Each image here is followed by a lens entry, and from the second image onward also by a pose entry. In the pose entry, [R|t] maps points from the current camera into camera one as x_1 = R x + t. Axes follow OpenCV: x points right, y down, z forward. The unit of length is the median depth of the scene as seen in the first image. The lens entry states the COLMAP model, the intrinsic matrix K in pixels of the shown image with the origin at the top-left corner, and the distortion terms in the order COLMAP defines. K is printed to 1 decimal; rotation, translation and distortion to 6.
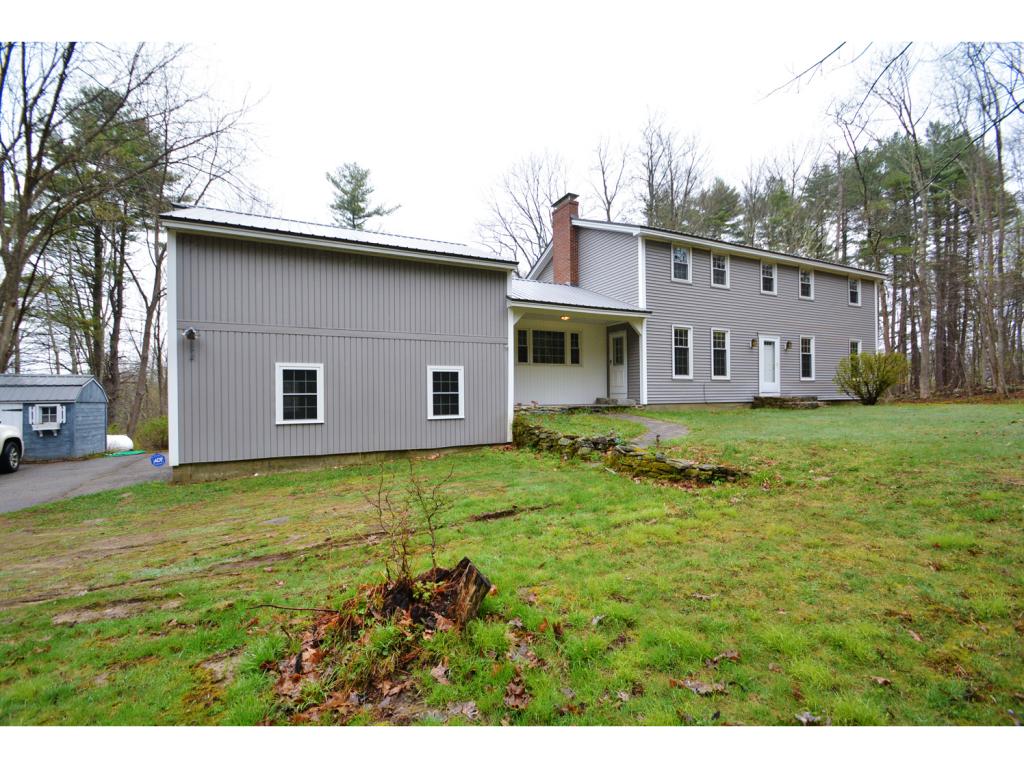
lens RADIAL K [[447.6, 0, 507.5], [0, 447.6, 394.6], [0, 0, 1]] dist [0.012928, -0.016126]
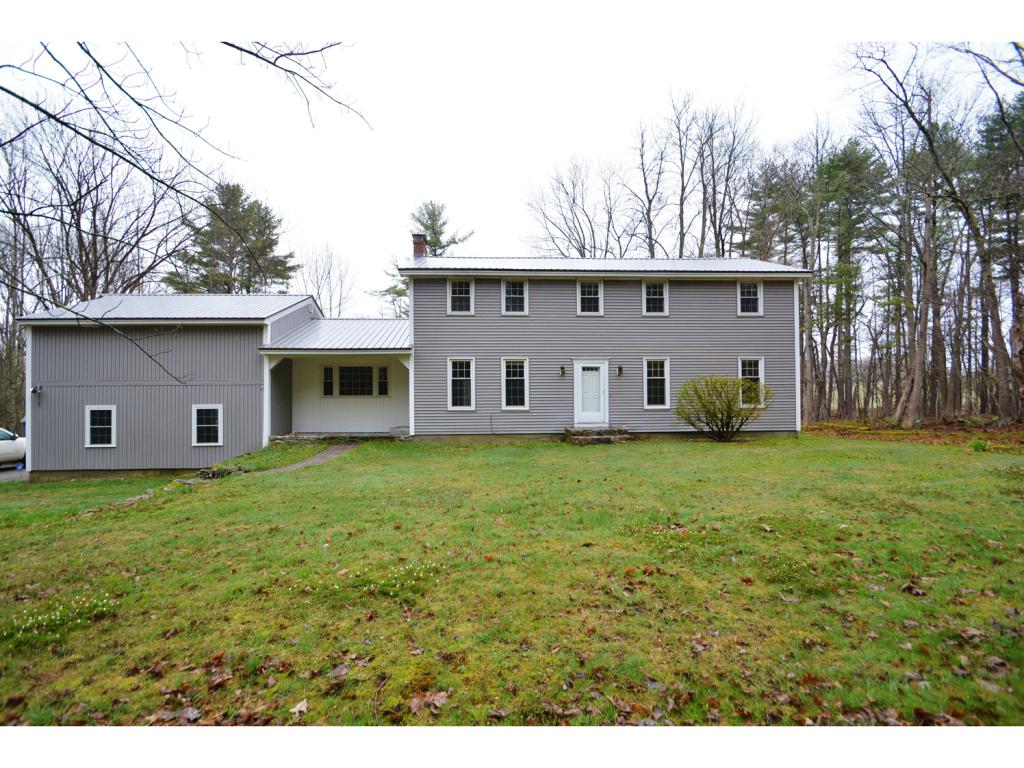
lens RADIAL K [[447.6, 0, 507.5], [0, 447.6, 394.6], [0, 0, 1]] dist [0.012928, -0.016126]
pose [[0.923290, -0.003462, -0.384089, 0.865260], [0.000033, 0.999960, -0.008933, -0.060895], [0.384105, 0.008235, 0.923253, 0.109053]]
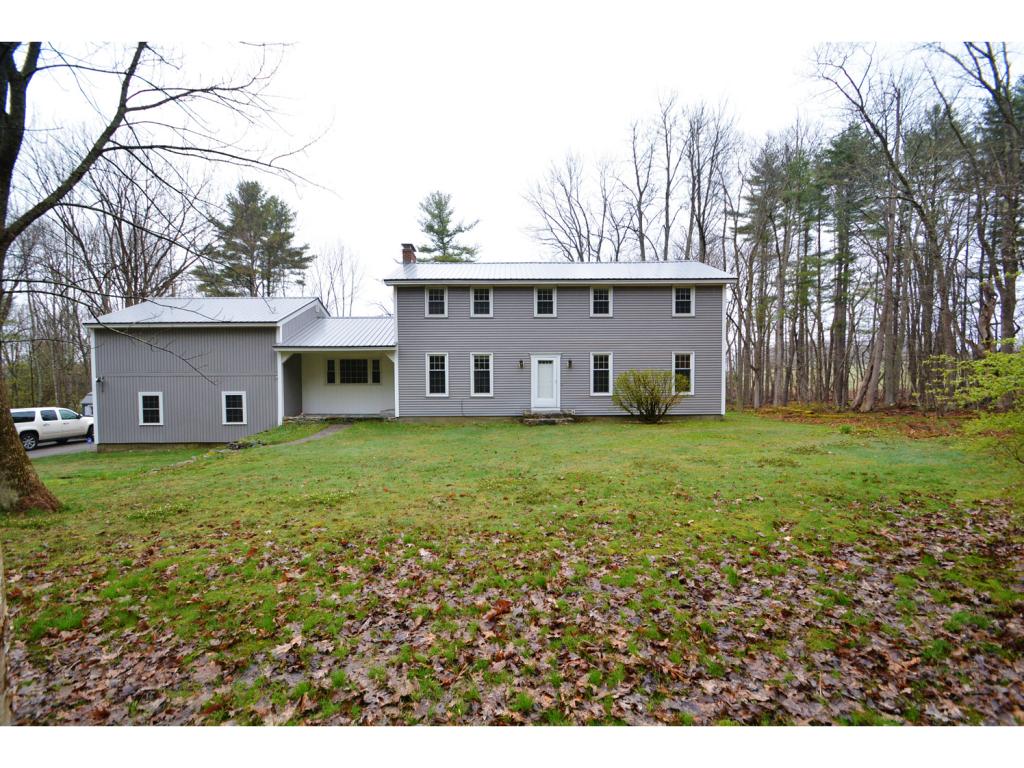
lens RADIAL K [[447.6, 0, 507.5], [0, 447.6, 394.6], [0, 0, 1]] dist [0.012928, -0.016126]
pose [[0.905438, 0.017025, -0.424138, 1.071153], [-0.001185, 0.999293, 0.037584, -0.085861], [0.424478, -0.033528, 0.904817, -0.023085]]
